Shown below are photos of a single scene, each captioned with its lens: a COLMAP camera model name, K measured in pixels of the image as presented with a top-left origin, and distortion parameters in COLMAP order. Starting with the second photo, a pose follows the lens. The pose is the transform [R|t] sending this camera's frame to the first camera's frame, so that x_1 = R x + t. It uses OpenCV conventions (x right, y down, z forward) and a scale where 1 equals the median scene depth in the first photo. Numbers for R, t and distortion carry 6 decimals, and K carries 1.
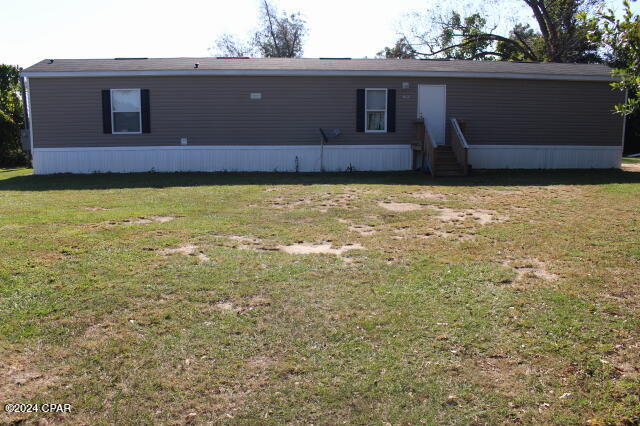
lens RADIAL K [[533.0, 0, 317.3], [0, 533.0, 213.9], [0, 0, 1]] dist [-0.149749, 0.119708]
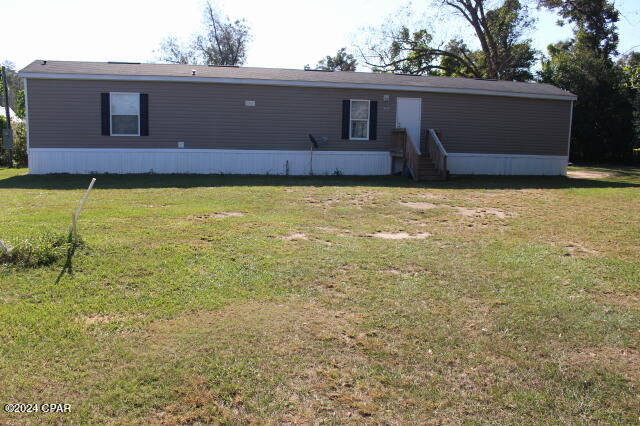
lens RADIAL K [[533.0, 0, 317.3], [0, 533.0, 213.9], [0, 0, 1]] dist [-0.149749, 0.119708]
pose [[0.990129, 0.002641, 0.140134, -0.127226], [-0.001311, 0.999953, -0.009582, 0.009252], [-0.140153, 0.009304, 0.990086, -0.069273]]
